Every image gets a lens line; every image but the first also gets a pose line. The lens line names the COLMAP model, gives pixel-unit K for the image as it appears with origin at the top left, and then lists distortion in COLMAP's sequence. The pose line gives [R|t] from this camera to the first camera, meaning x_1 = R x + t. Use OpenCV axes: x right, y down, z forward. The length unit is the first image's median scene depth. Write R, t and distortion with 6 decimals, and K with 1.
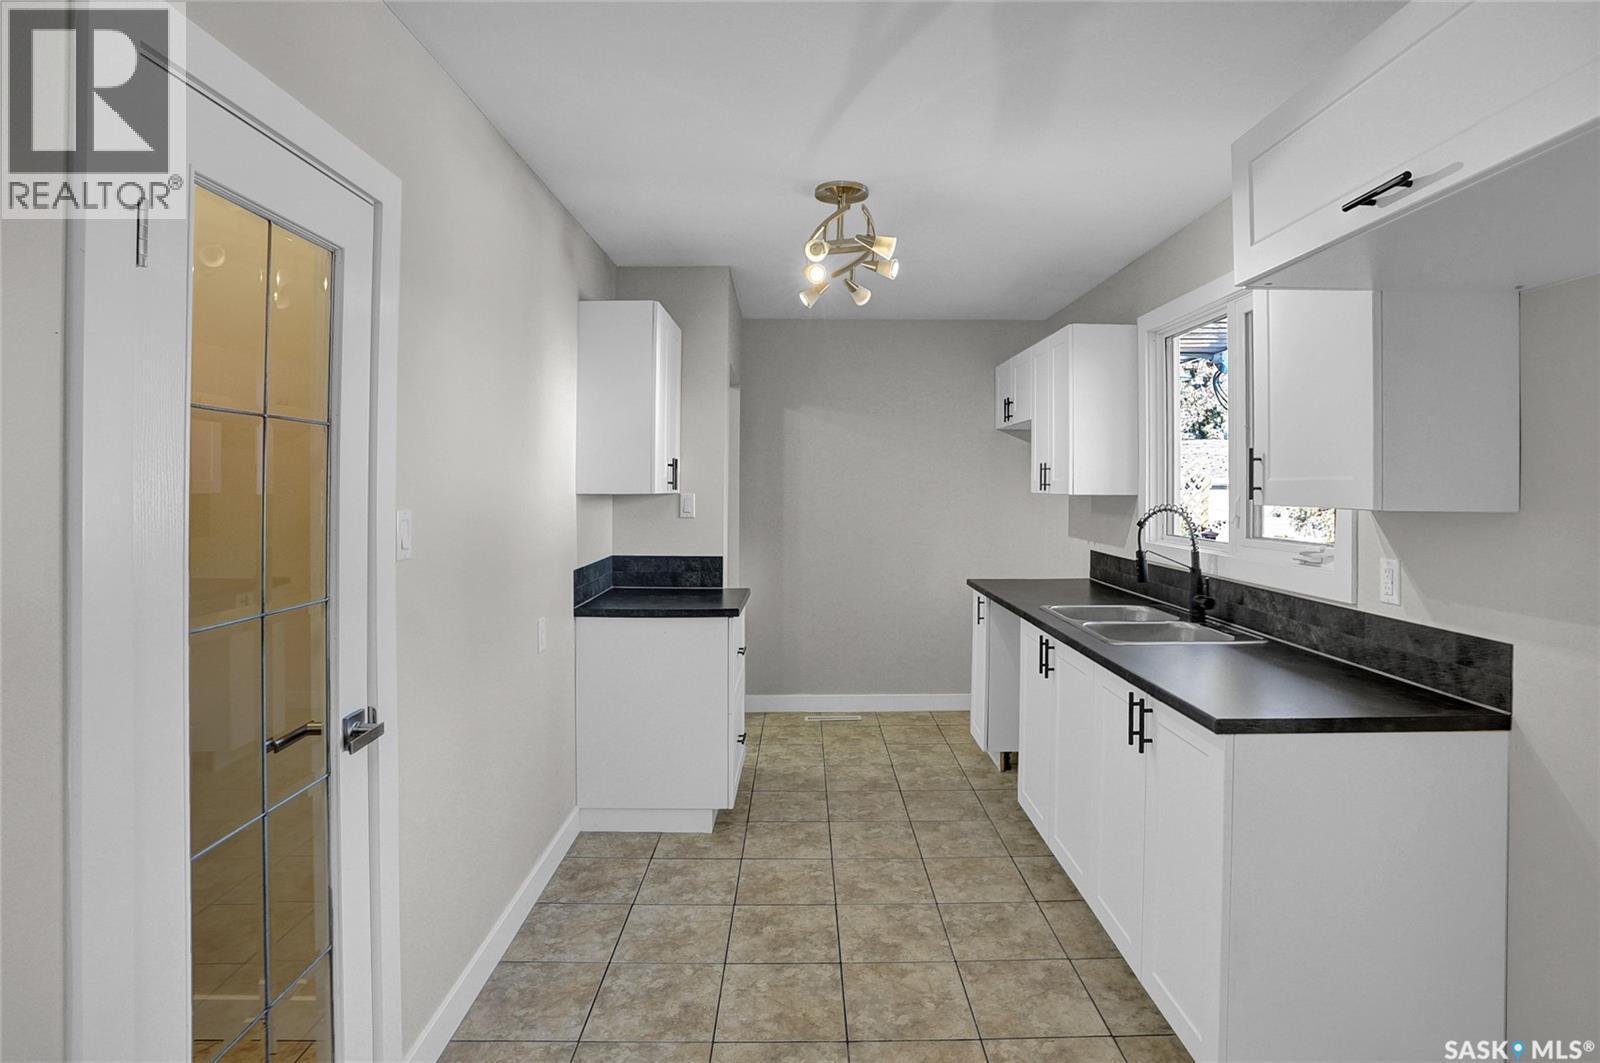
lens RADIAL K [[824.2, 0, 794.2], [0, 824.2, 473.7], [0, 0, 1]] dist [-0.086405, 0.040931]
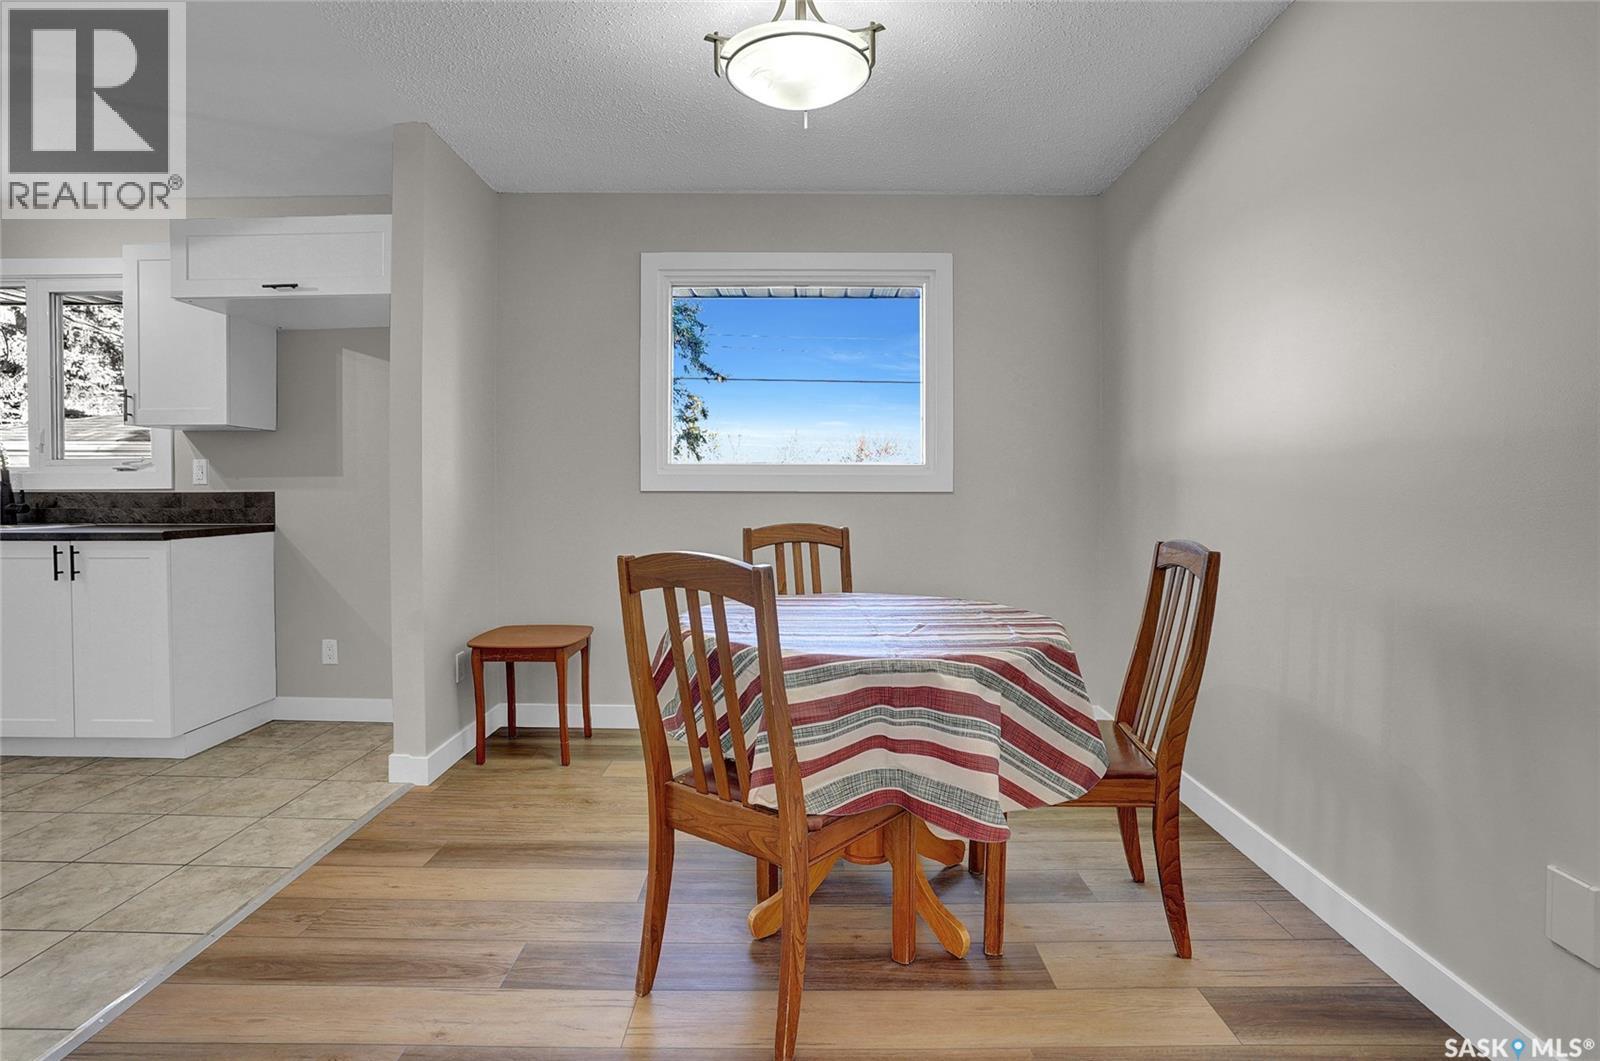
lens RADIAL K [[804.4, 0, 810.4], [0, 804.4, 498.3], [0, 0, 1]] dist [-0.056405, 0.022421]
pose [[0.007415, -0.021351, 0.999745, -0.900029], [-0.009053, 0.999730, 0.021418, 0.125655], [-0.999932, -0.009209, 0.007219, -0.356550]]
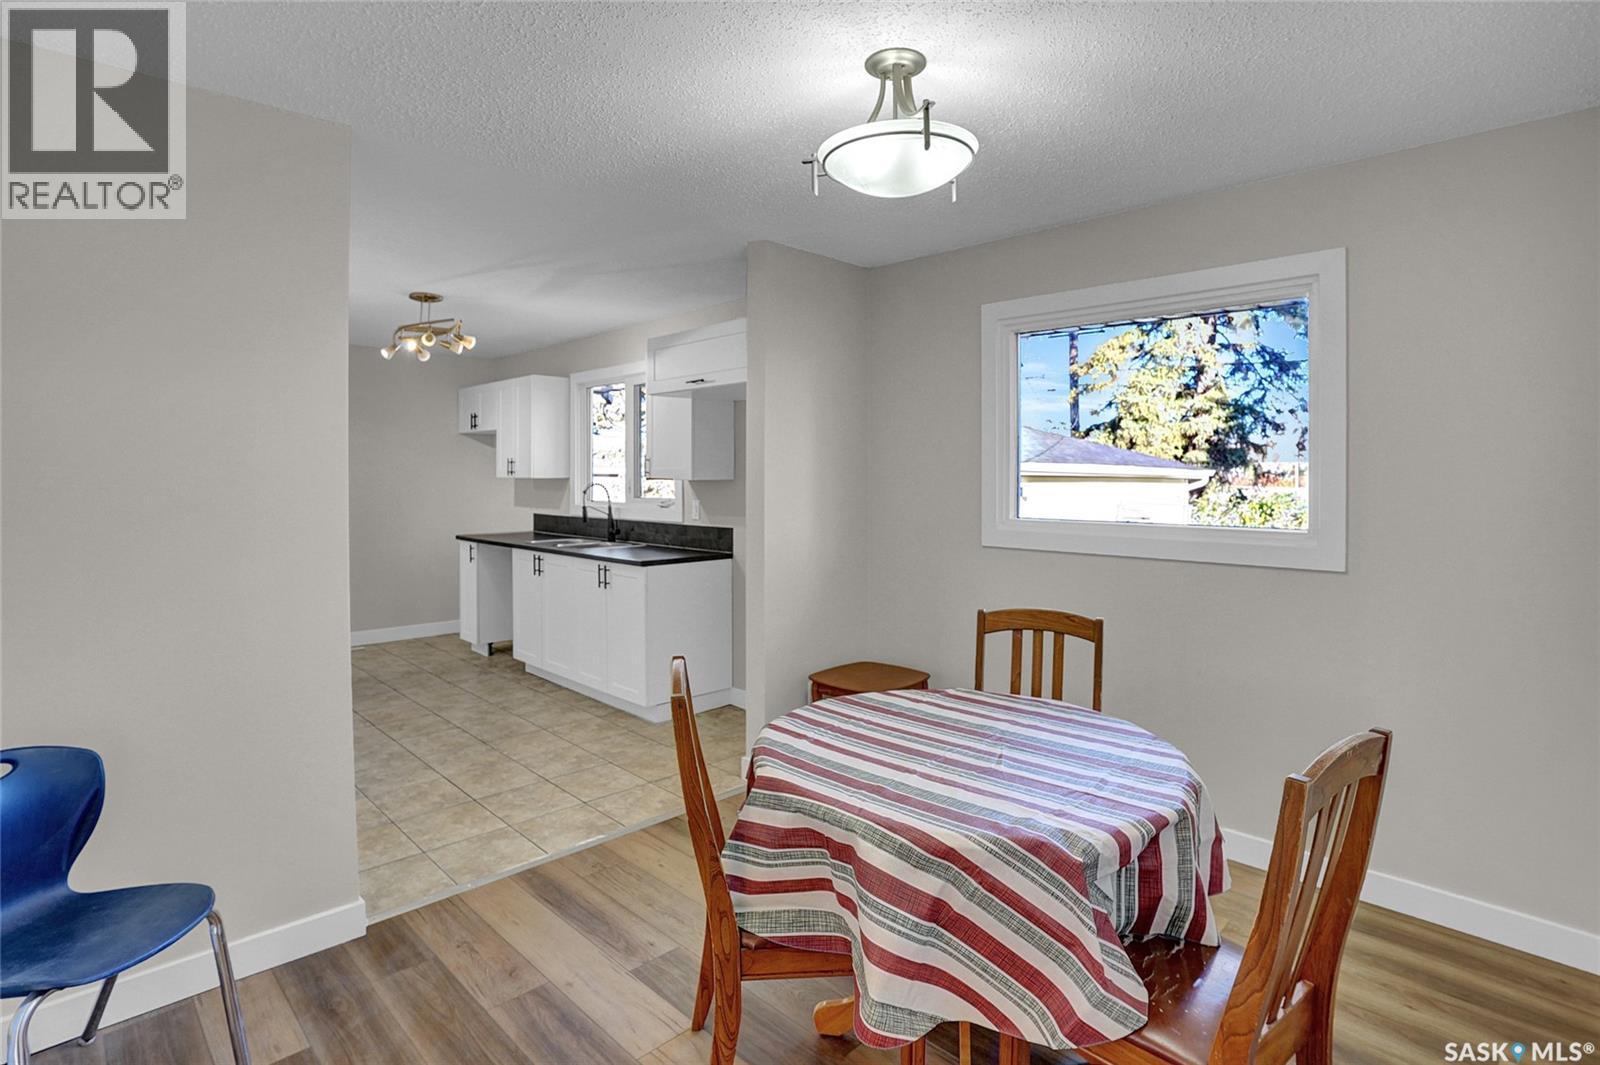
lens RADIAL K [[824.2, 0, 794.2], [0, 824.2, 474.7], [0, 0, 1]] dist [-0.086405, 0.040931]
pose [[0.715886, -0.005073, 0.698199, -0.695432], [-0.004637, 0.999917, 0.012020, -0.005531], [-0.698202, -0.011843, 0.715803, -0.888401]]
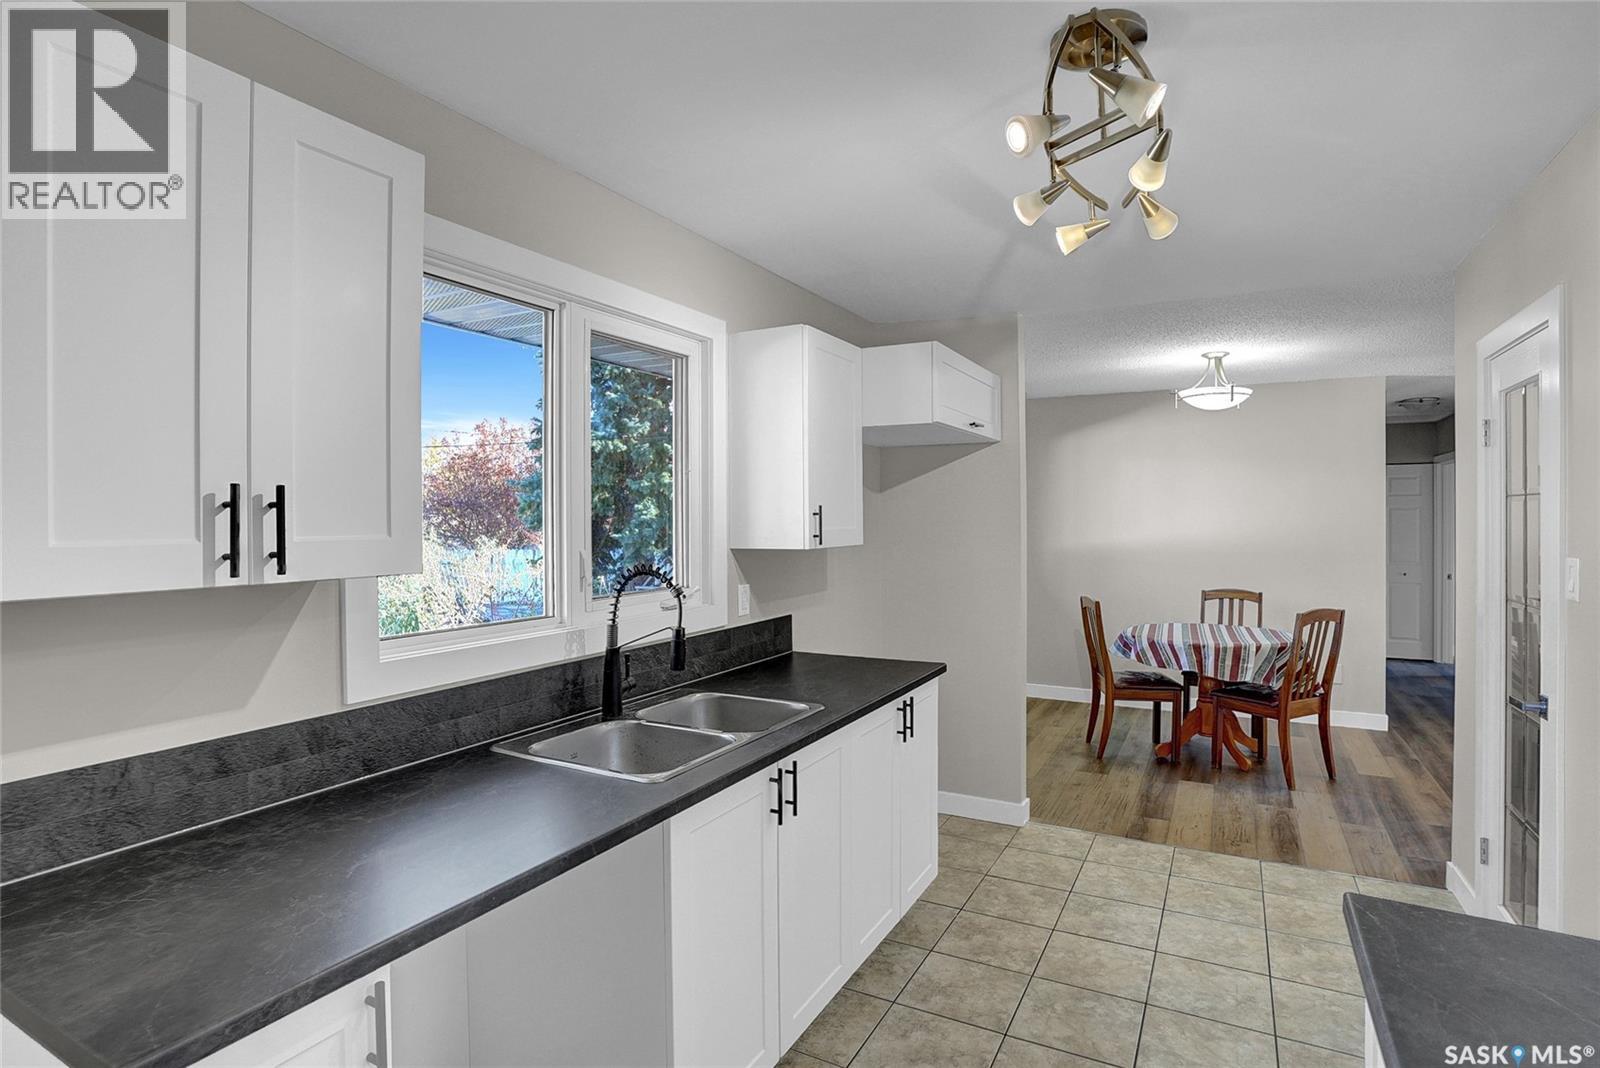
lens RADIAL K [[809.6, 0, 800.0], [0, 809.6, 534.0], [0, 0, 1]] dist [-0.057379, 0.020546]
pose [[-0.880092, -0.003065, 0.474793, -0.030446], [-0.000319, 0.999983, 0.005864, 0.005627], [-0.474802, 0.005009, -0.880078, 1.959215]]
